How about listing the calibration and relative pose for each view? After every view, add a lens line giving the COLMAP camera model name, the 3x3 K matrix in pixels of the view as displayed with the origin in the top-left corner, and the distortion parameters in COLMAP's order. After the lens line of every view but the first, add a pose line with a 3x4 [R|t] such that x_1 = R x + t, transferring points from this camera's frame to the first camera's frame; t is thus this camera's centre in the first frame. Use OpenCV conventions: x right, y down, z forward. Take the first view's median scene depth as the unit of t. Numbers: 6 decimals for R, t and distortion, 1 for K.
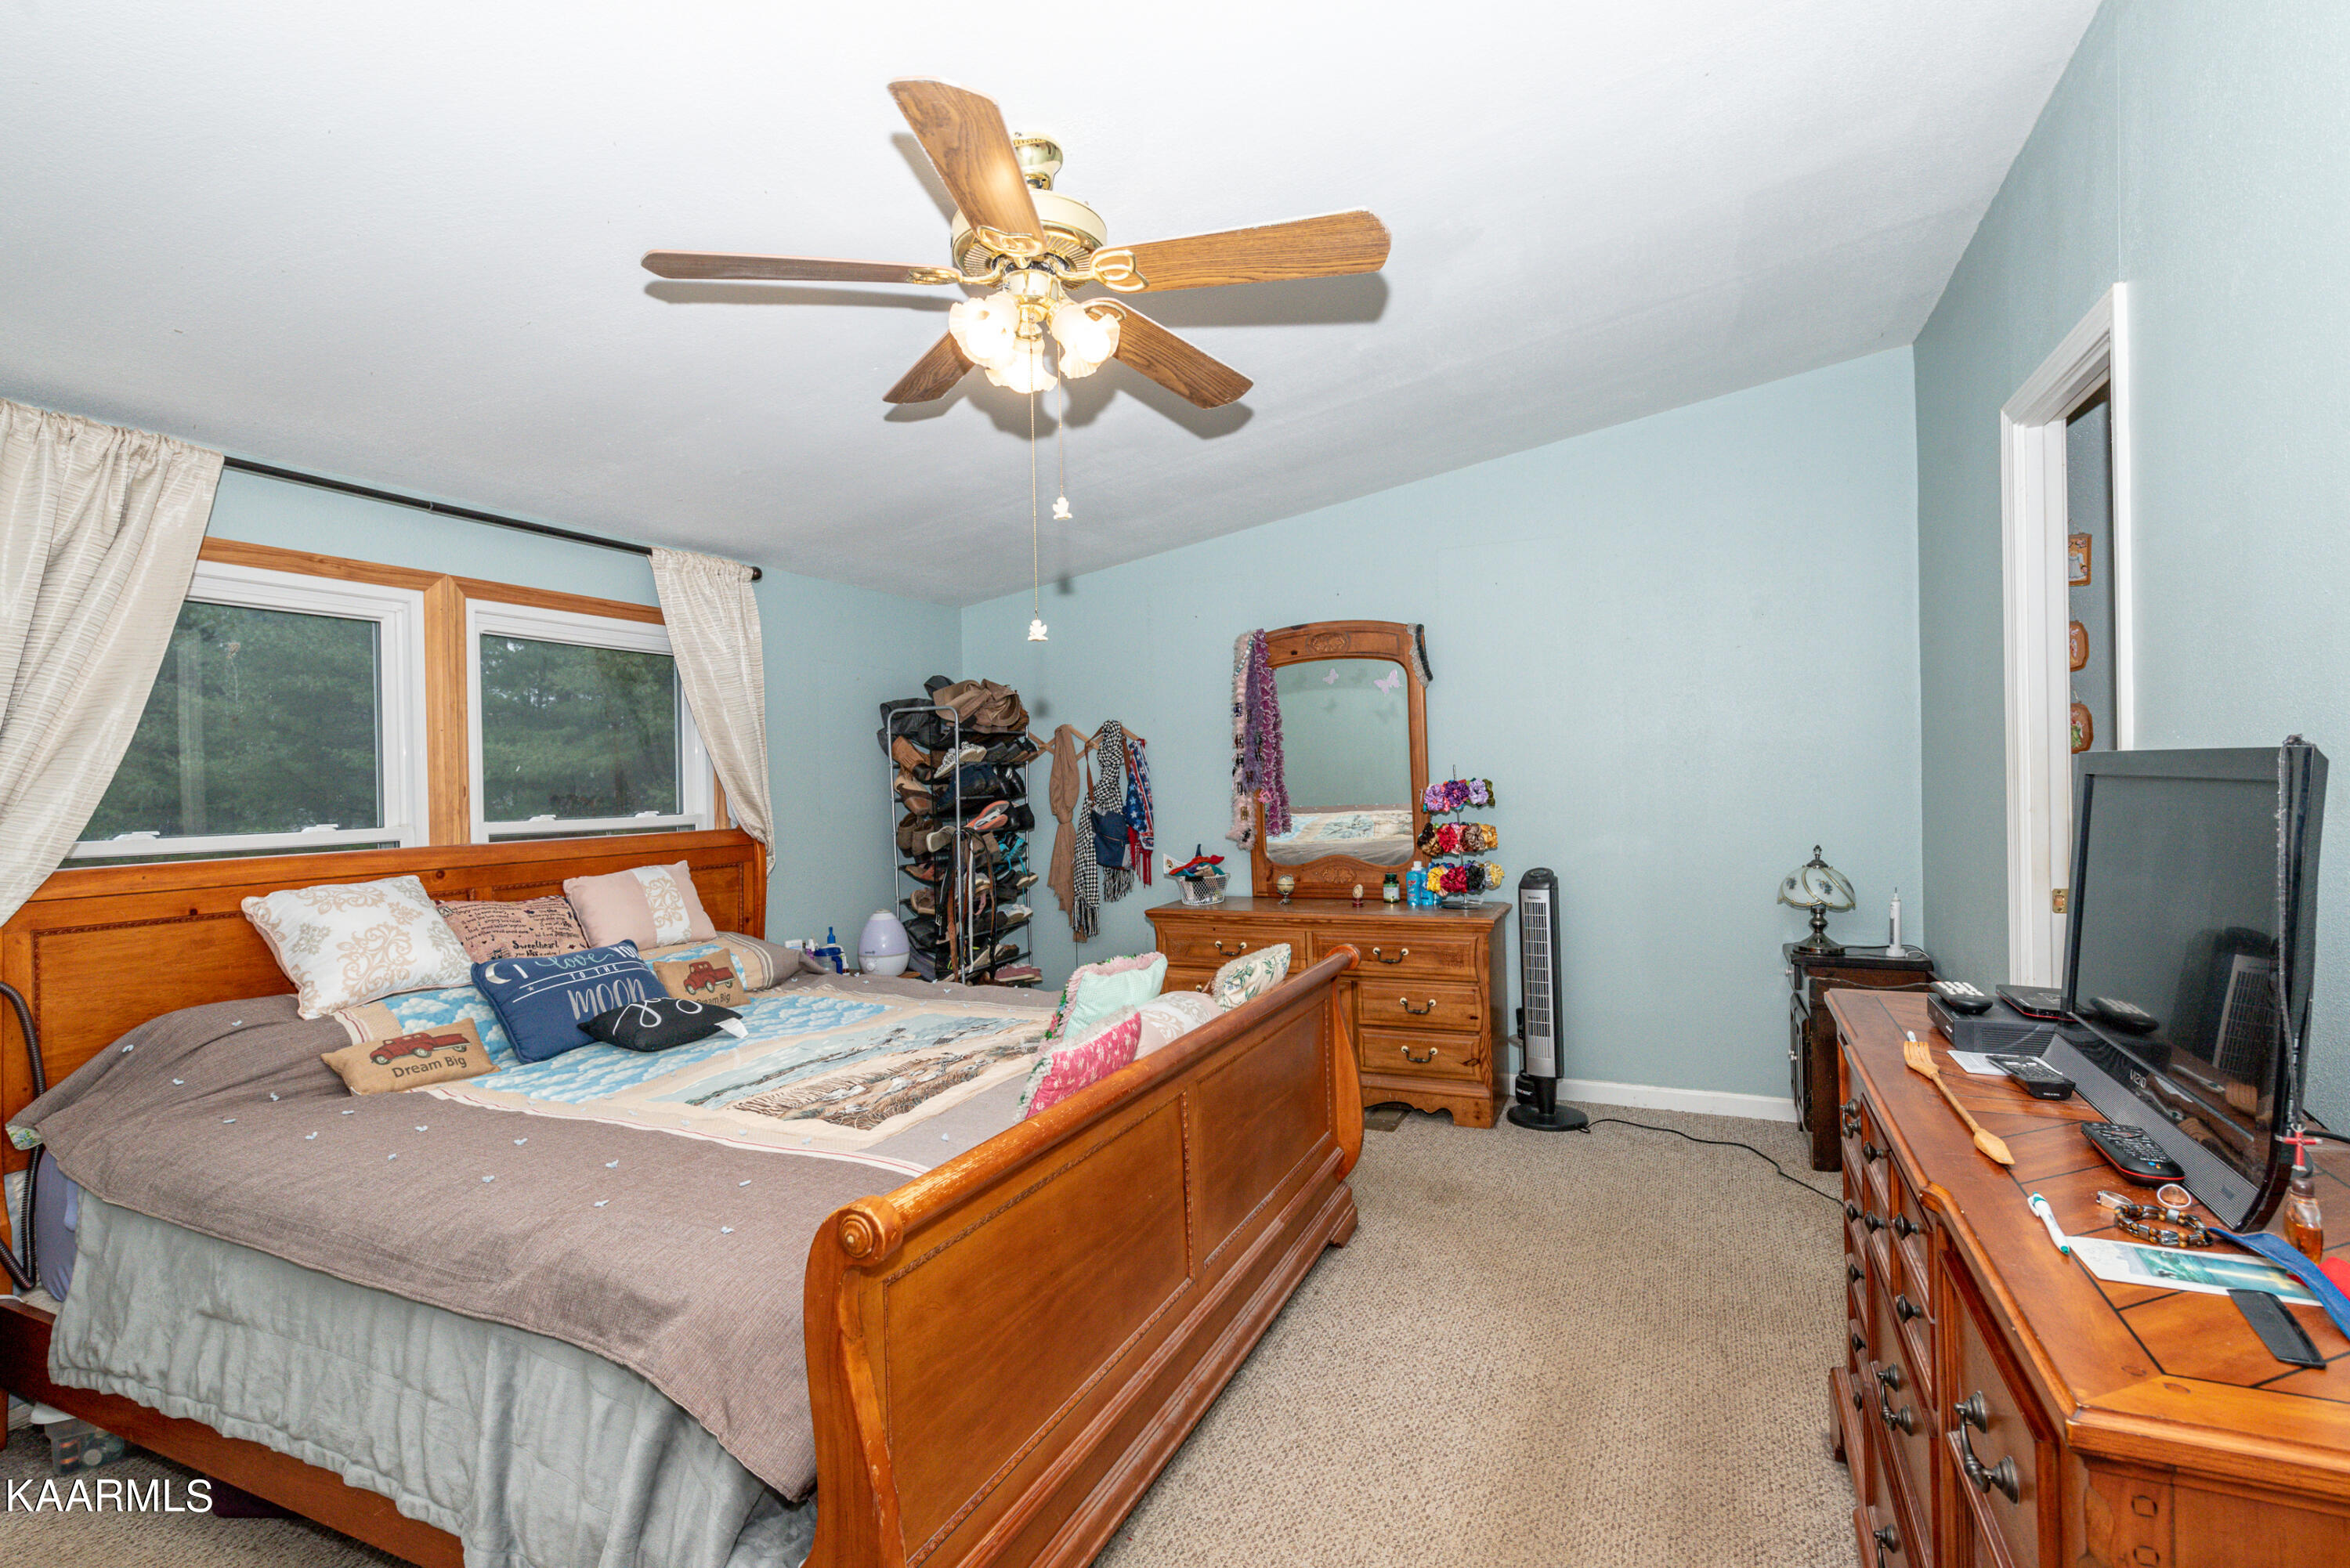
lens RADIAL K [[1131.3, 0, 1177.5], [0, 1131.3, 781.3], [0, 0, 1]] dist [0.012618, -0.000173]
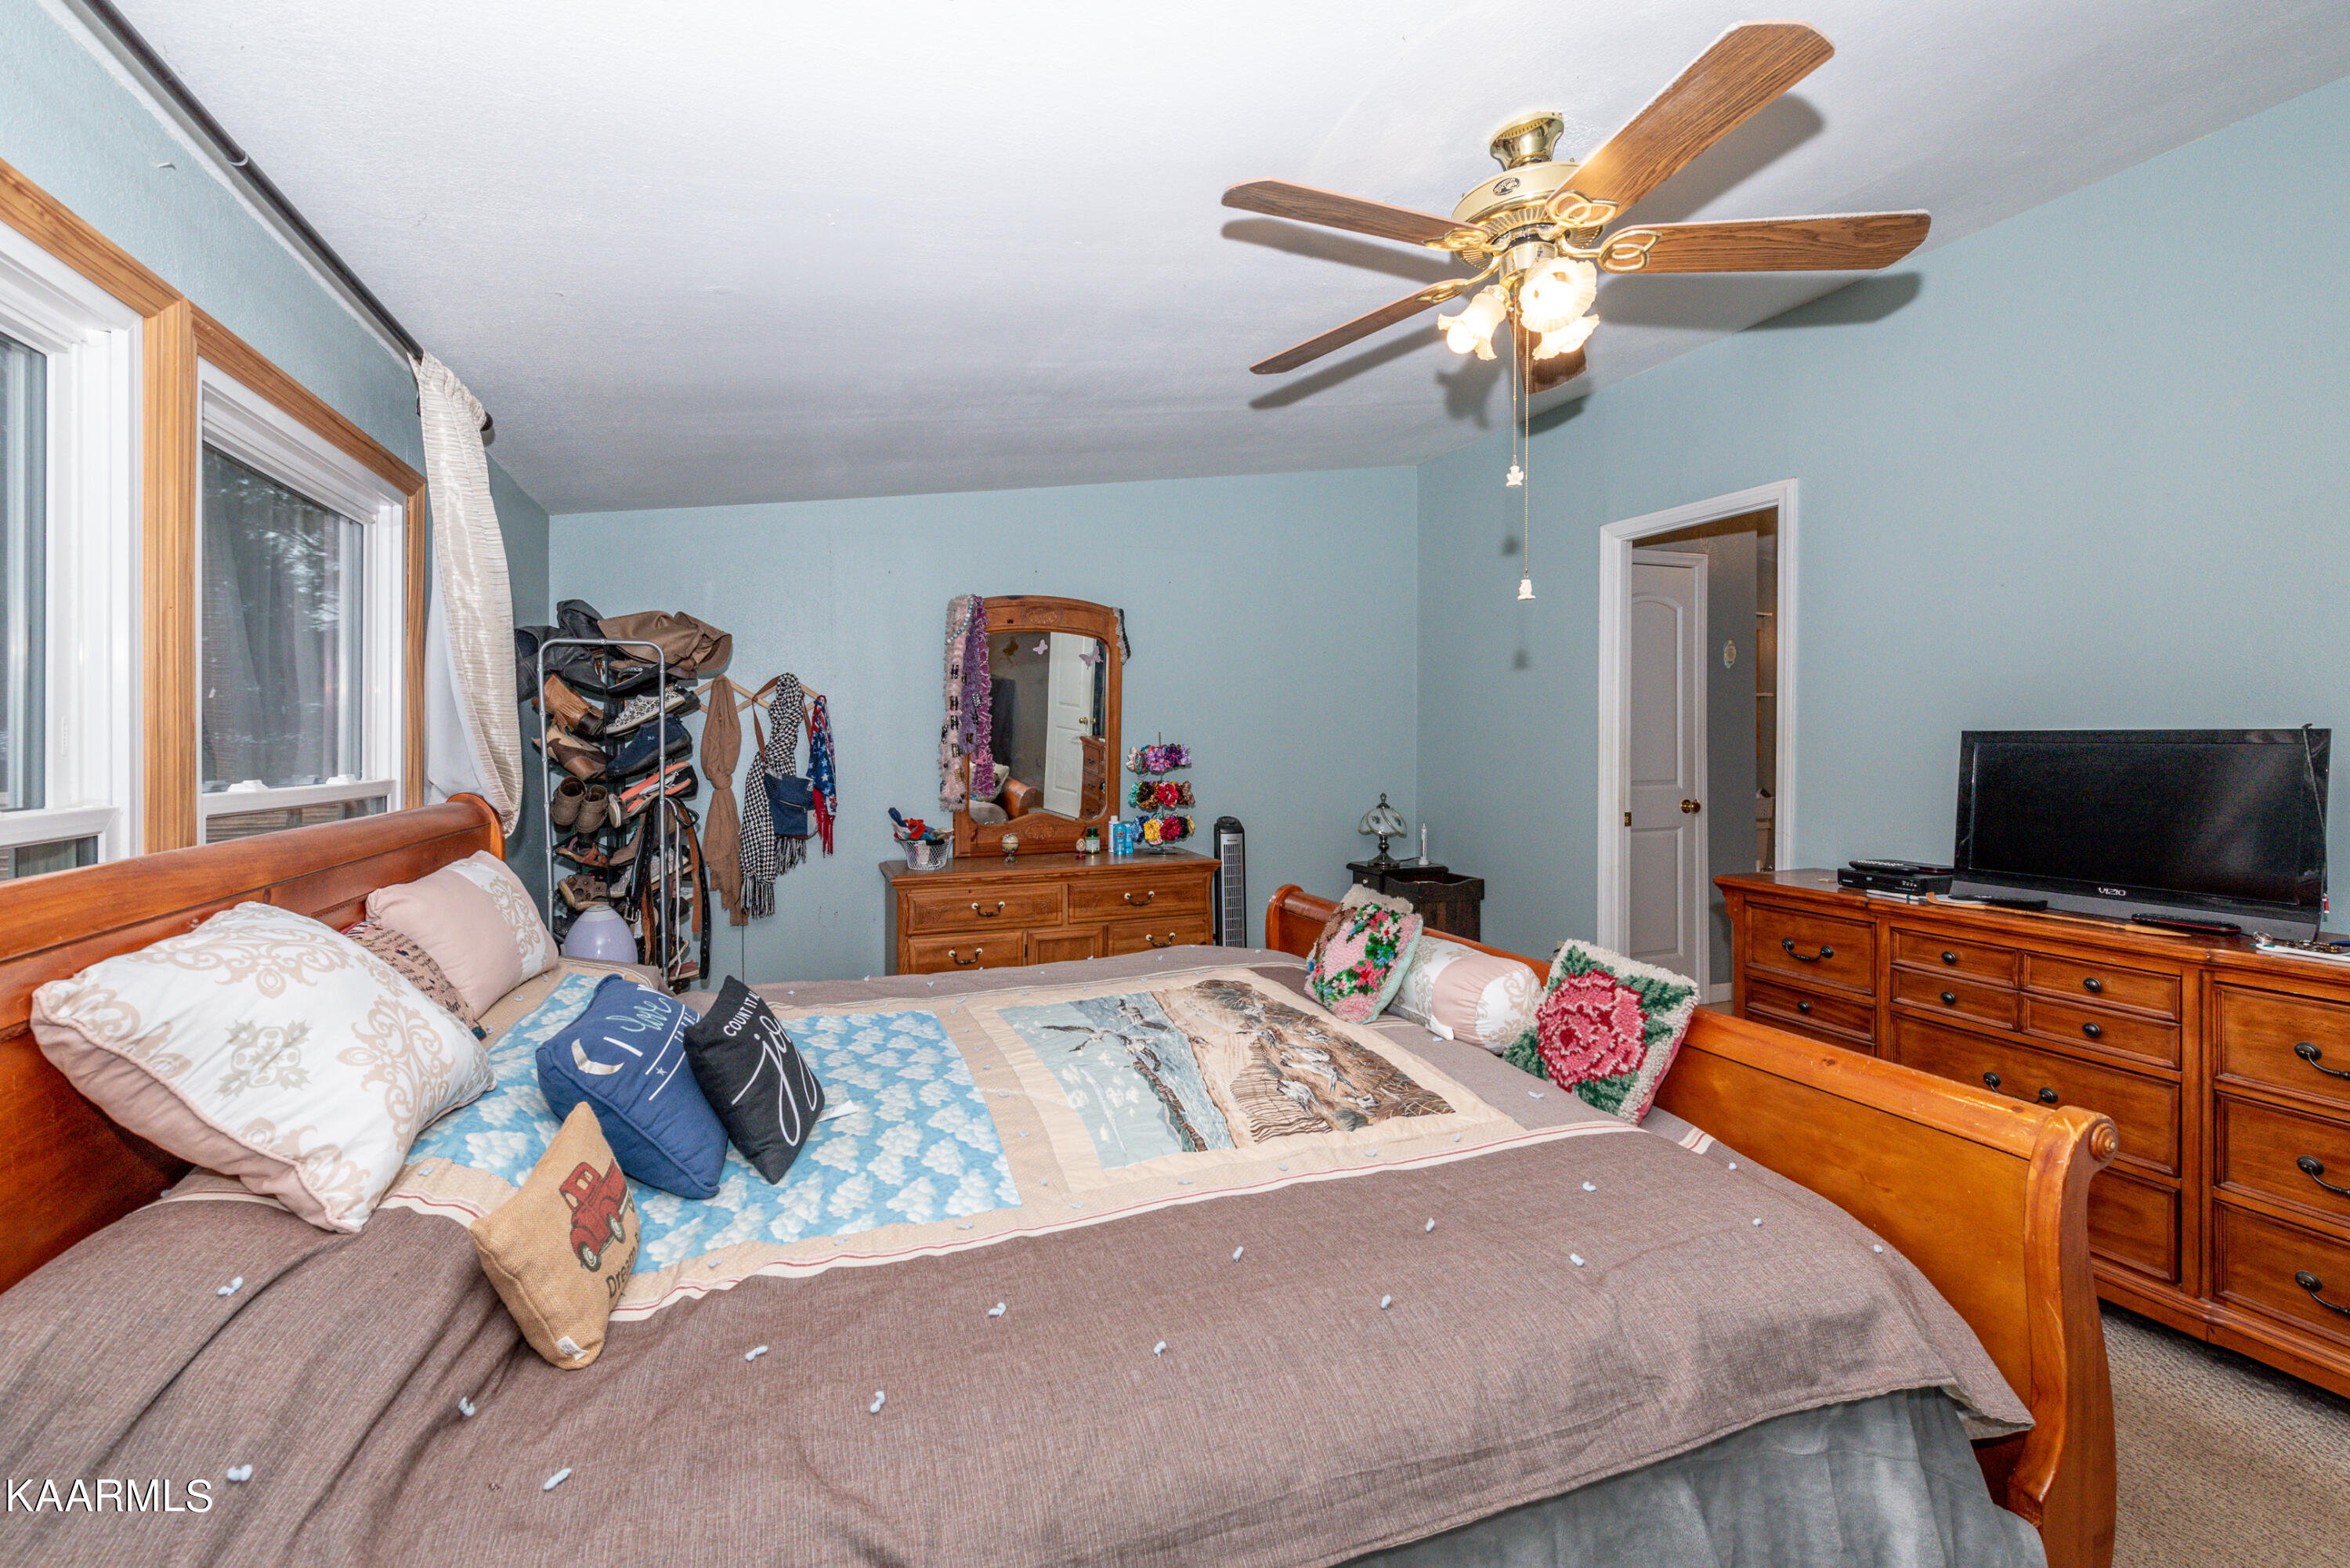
lens RADIAL K [[968.3, 0, 1164.1], [0, 968.3, 740.2], [0, 0, 1]] dist [0.001651, 0.000059]
pose [[0.702891, 0.019261, 0.711037, -0.490876], [-0.009713, 0.999800, -0.017482, 0.012074], [-0.711231, 0.005381, 0.702938, 0.303164]]
